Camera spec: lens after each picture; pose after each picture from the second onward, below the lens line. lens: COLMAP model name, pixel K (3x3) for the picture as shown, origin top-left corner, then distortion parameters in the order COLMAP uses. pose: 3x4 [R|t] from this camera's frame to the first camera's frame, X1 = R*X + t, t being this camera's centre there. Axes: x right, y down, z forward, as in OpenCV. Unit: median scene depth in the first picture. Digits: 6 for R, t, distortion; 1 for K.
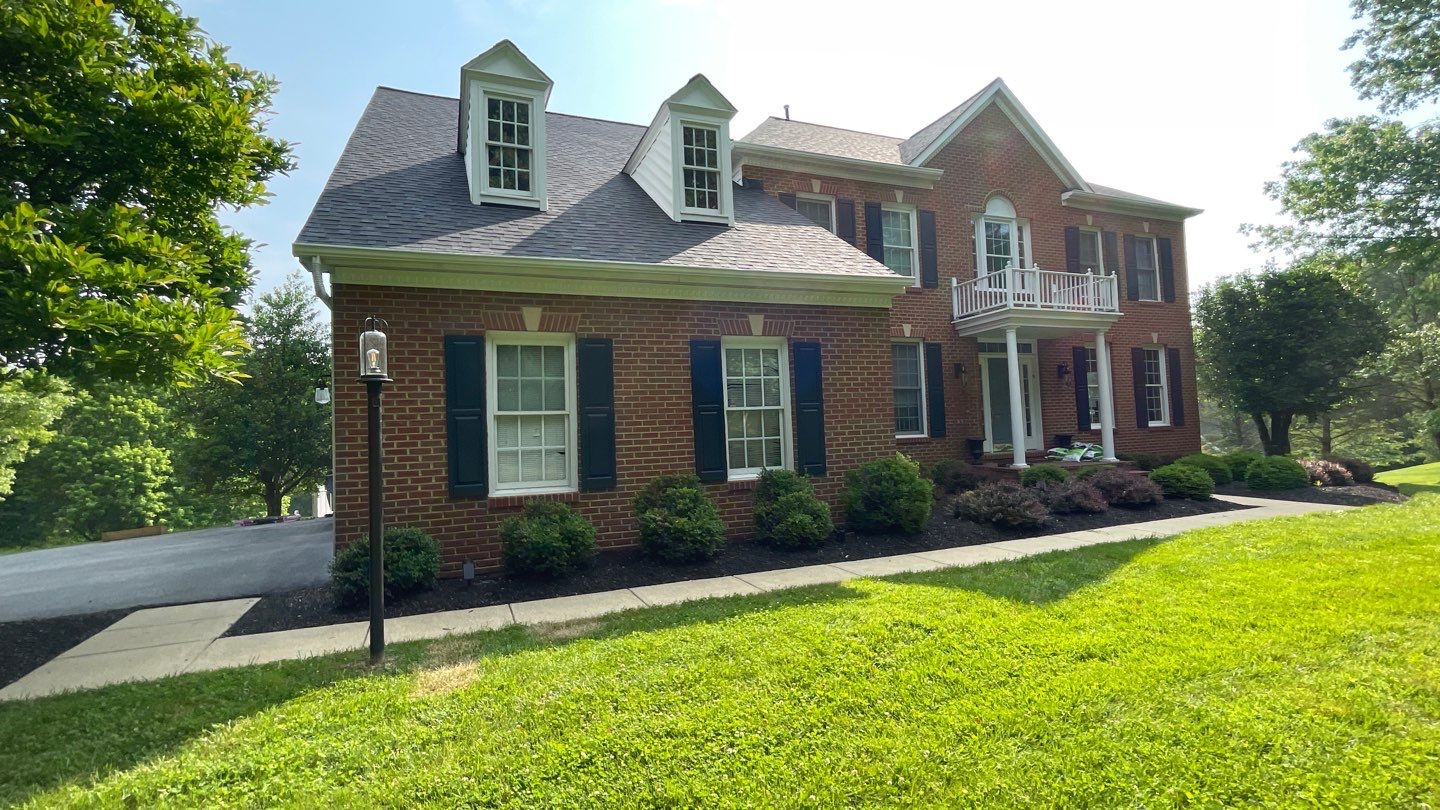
lens RADIAL K [[667.4, 0, 722.2], [0, 667.4, 398.8], [0, 0, 1]] dist [-0.007328, -0.001115]
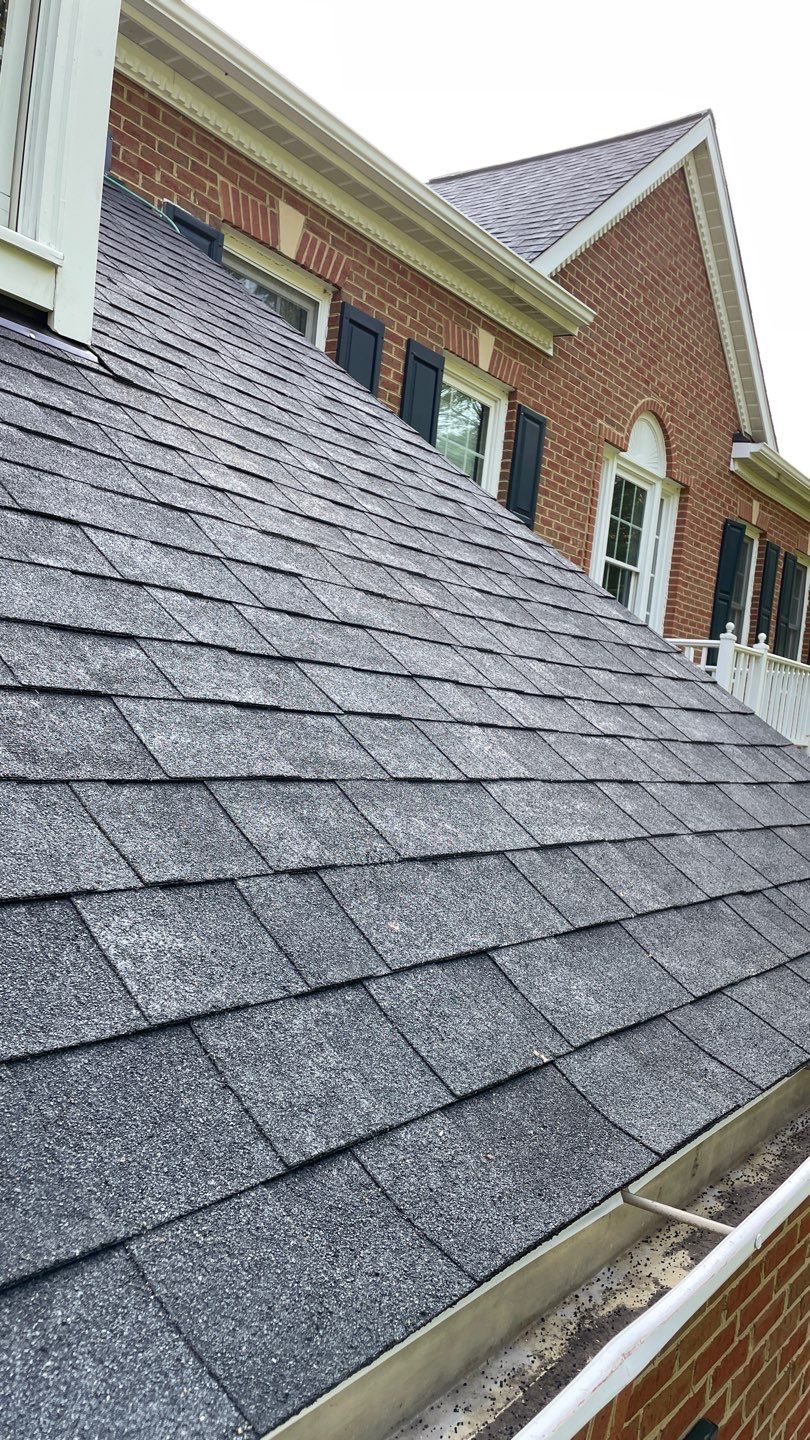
lens RADIAL K [[1122.4, 0, 404.3], [0, 1122.4, 720.6], [0, 0, 1]] dist [-0.006242, -0.000605]
pose [[0.842110, 0.128627, 0.523741, -0.051361], [-0.180077, 0.982468, 0.048255, -0.234635], [-0.508352, -0.134950, 0.850509, 0.856987]]
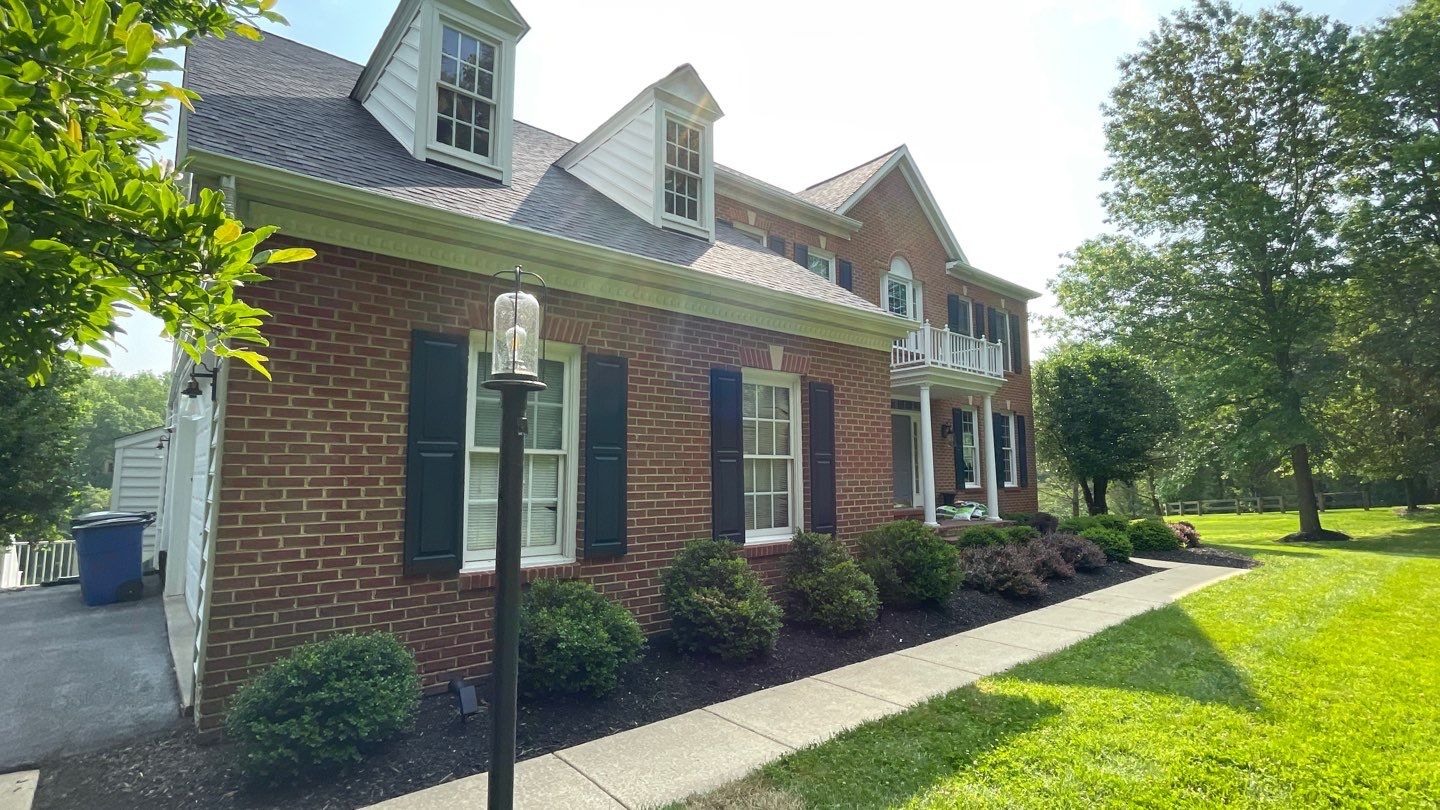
lens RADIAL K [[667.4, 0, 717.5], [0, 667.4, 398.5], [0, 0, 1]] dist [-0.007328, -0.001115]
pose [[0.949471, 0.070875, 0.305749, -0.262767], [-0.050296, 0.995939, -0.074677, 0.006636], [-0.309800, 0.055526, 0.949179, 0.220623]]
